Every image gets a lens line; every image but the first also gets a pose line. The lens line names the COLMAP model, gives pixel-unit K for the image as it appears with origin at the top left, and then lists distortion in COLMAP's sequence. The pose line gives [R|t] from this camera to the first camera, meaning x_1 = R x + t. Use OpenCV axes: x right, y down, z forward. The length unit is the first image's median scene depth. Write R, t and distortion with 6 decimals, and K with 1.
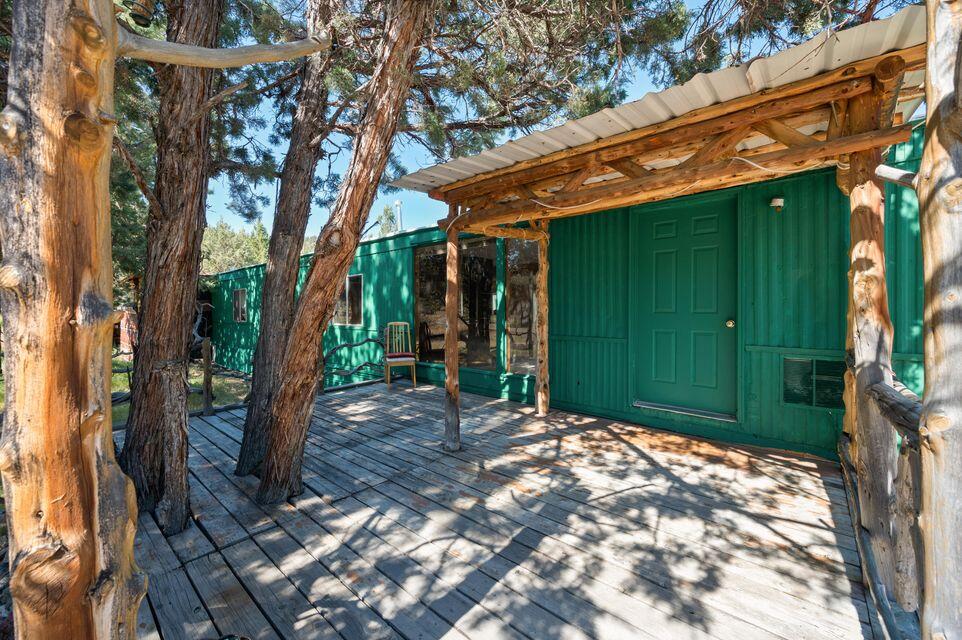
lens RADIAL K [[379.1, 0, 481.7], [0, 379.1, 316.7], [0, 0, 1]] dist [0.000664, -0.000027]
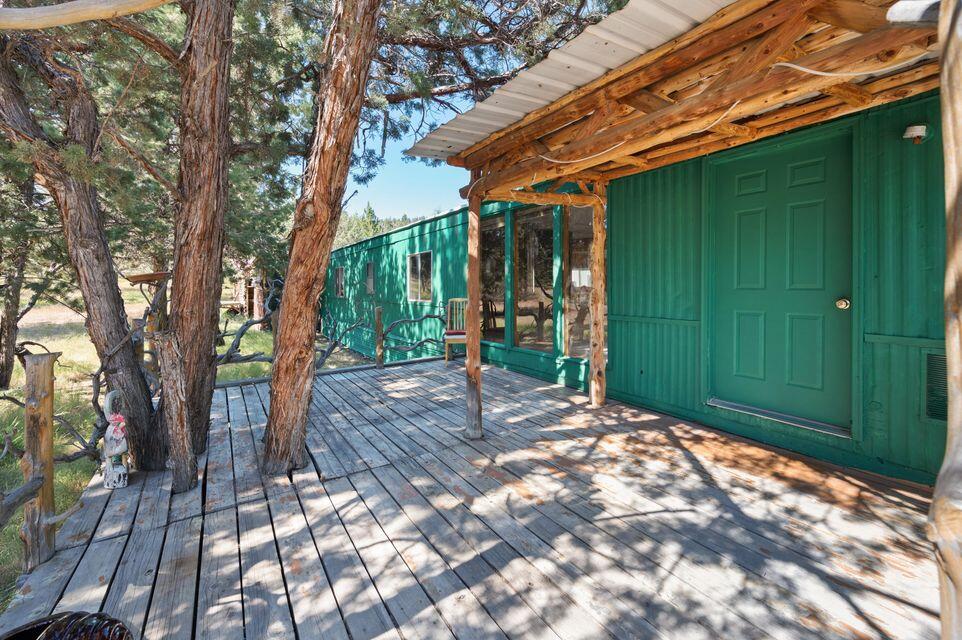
lens RADIAL K [[388.1, 0, 483.9], [0, 388.1, 293.8], [0, 0, 1]] dist [-0.000232, 0.000191]
pose [[0.966044, 0.005561, -0.258319, 0.232812], [-0.005800, 0.999983, -0.000165, 0.003515], [0.258314, 0.001658, 0.966060, 0.120566]]
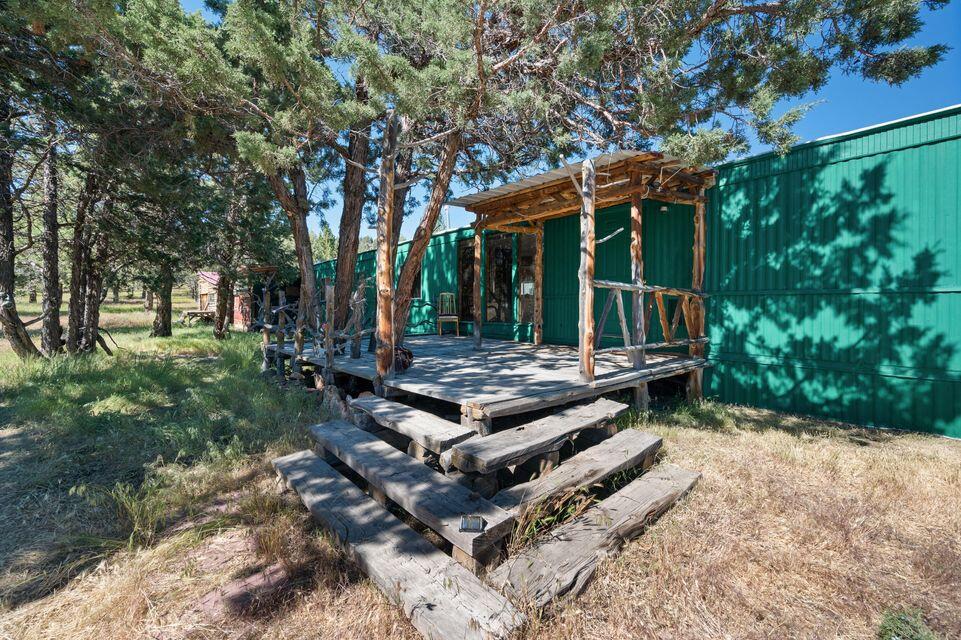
lens RADIAL K [[381.4, 0, 479.2], [0, 381.4, 318.2], [0, 0, 1]] dist [-0.000226, -0.000088]
pose [[0.992009, 0.010680, -0.125712, 0.198397], [-0.009674, 0.999916, 0.008606, 0.224564], [0.125793, -0.007322, 0.992029, -0.980289]]
